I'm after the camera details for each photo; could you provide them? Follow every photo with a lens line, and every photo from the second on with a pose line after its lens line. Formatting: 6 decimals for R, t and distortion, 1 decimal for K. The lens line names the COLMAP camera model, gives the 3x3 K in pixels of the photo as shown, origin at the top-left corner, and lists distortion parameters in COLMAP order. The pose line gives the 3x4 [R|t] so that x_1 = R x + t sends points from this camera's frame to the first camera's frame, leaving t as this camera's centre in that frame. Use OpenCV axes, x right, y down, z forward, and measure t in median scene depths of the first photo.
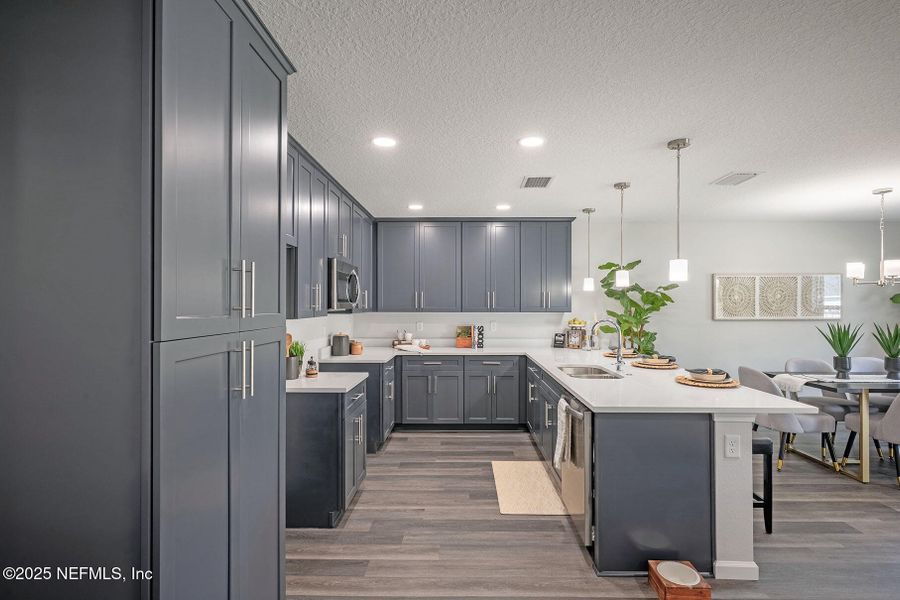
lens RADIAL K [[433.0, 0, 454.7], [0, 433.0, 304.2], [0, 0, 1]] dist [-0.000900, 0.000861]
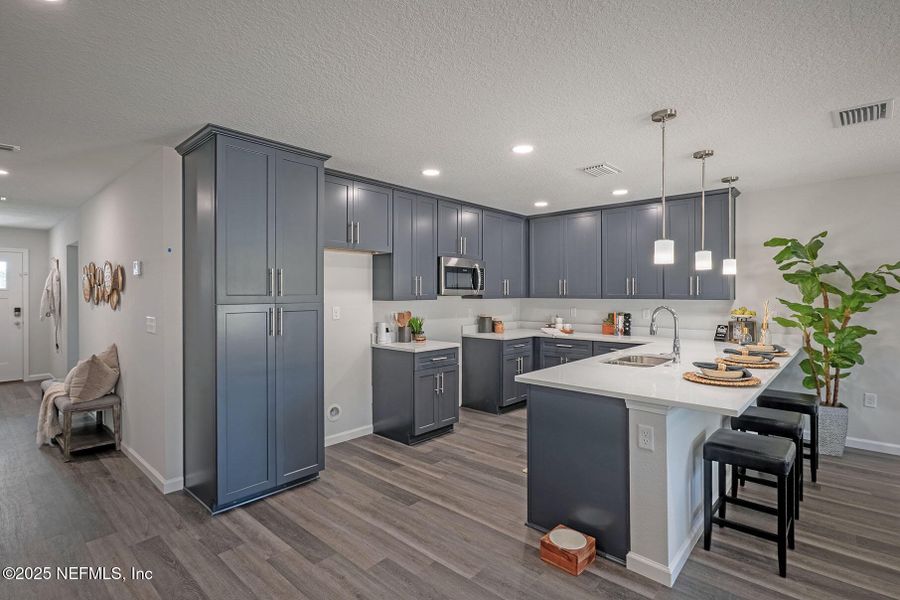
lens RADIAL K [[437.5, 0, 448.6], [0, 437.5, 294.1], [0, 0, 1]] dist [0.002224, 0.001113]
pose [[0.751425, 0.001260, -0.659817, 0.450676], [0.001064, 0.999995, 0.003120, 0.004183], [0.659818, -0.003047, 0.751420, -0.005315]]
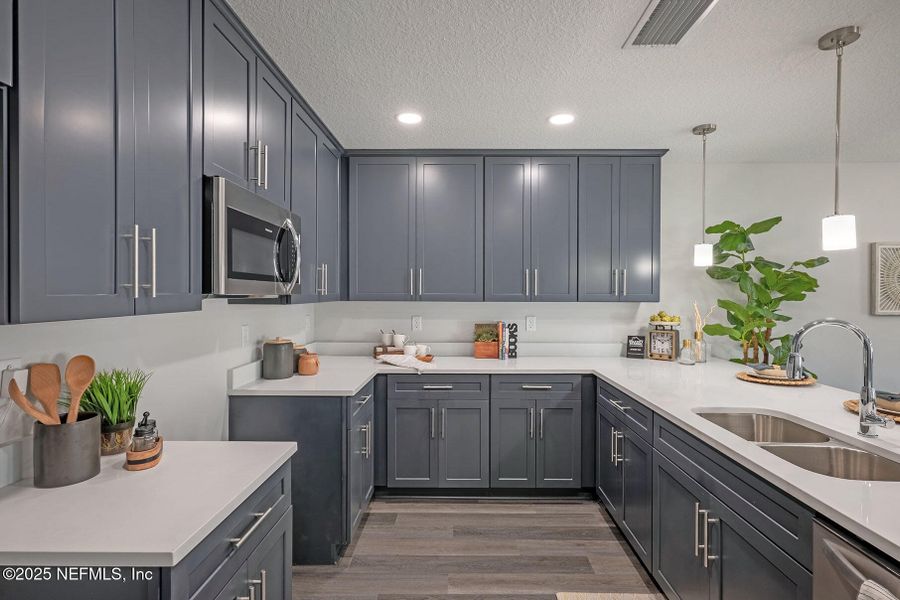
lens RADIAL K [[434.7, 0, 455.2], [0, 434.7, 296.8], [0, 0, 1]] dist [-0.001152, 0.000328]
pose [[0.999976, 0.002762, 0.006322, -0.031514], [-0.002812, 0.999964, 0.008022, 0.006900], [-0.006299, -0.008039, 0.999948, 0.400446]]
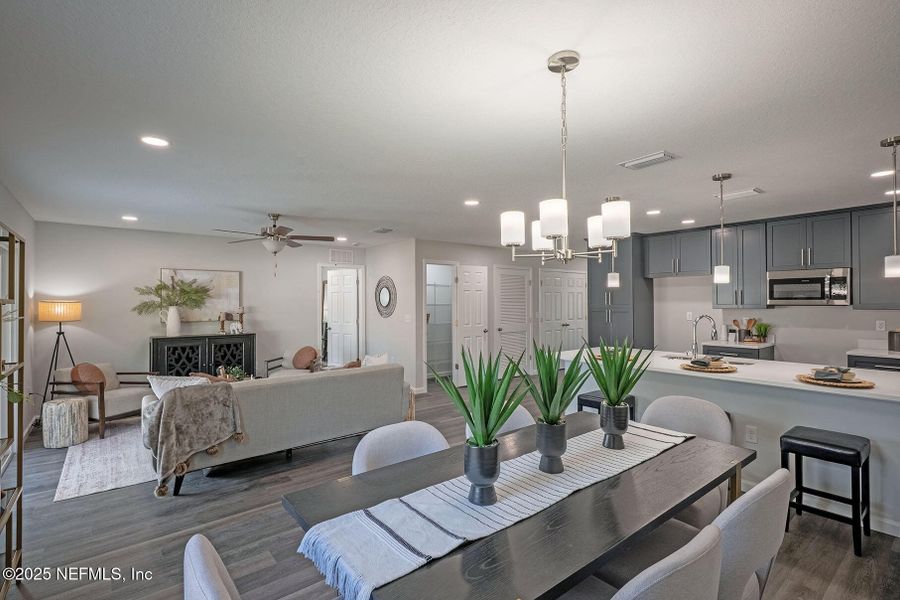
lens RADIAL K [[425.5, 0, 450.7], [0, 425.5, 299.2], [0, 0, 1]] dist [0.000317, 0.000560]
pose [[-0.769980, -0.001794, -0.638066, 1.113911], [0.004443, 0.999957, -0.008174, 0.000812], [0.638053, -0.009129, -0.769939, 1.034017]]
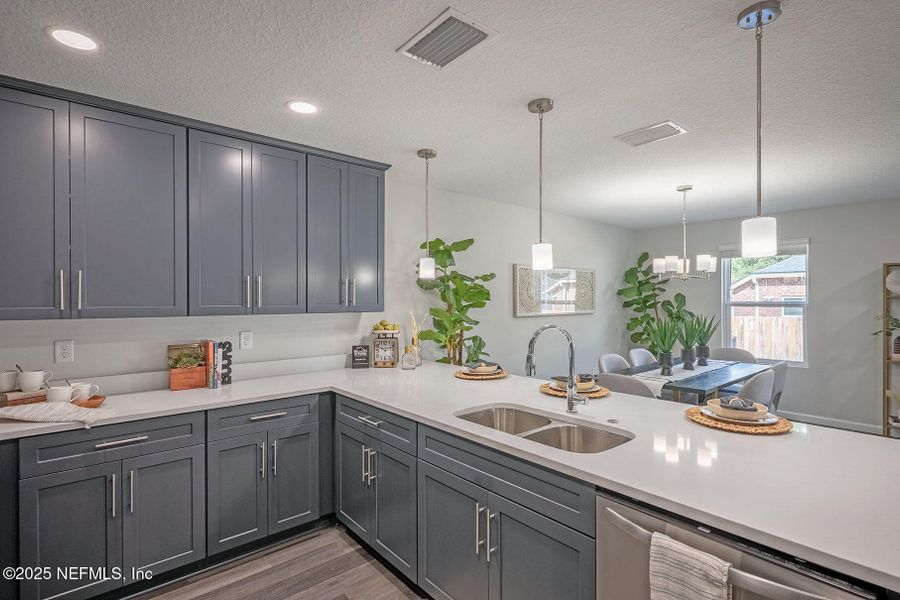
lens RADIAL K [[439.5, 0, 452.7], [0, 439.5, 300.8], [0, 0, 1]] dist [0.000369, 0.000717]
pose [[0.747754, -0.004559, 0.663960, -0.094133], [0.003354, 0.999990, 0.003090, 0.000680], [-0.663967, -0.000083, 0.747762, 0.473405]]
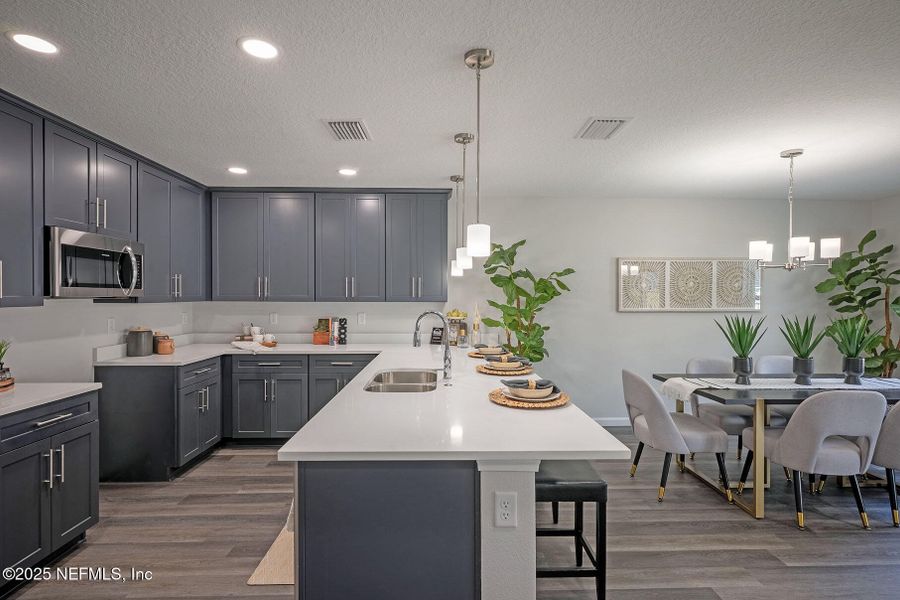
lens RADIAL K [[432.5, 0, 446.7], [0, 432.5, 298.6], [0, 0, 1]] dist [0.000047, 0.001168]
pose [[0.999133, 0.002724, 0.041532, 0.249350], [-0.003086, 0.999958, 0.008673, 0.004943], [-0.041507, -0.008794, 0.999100, 0.172665]]
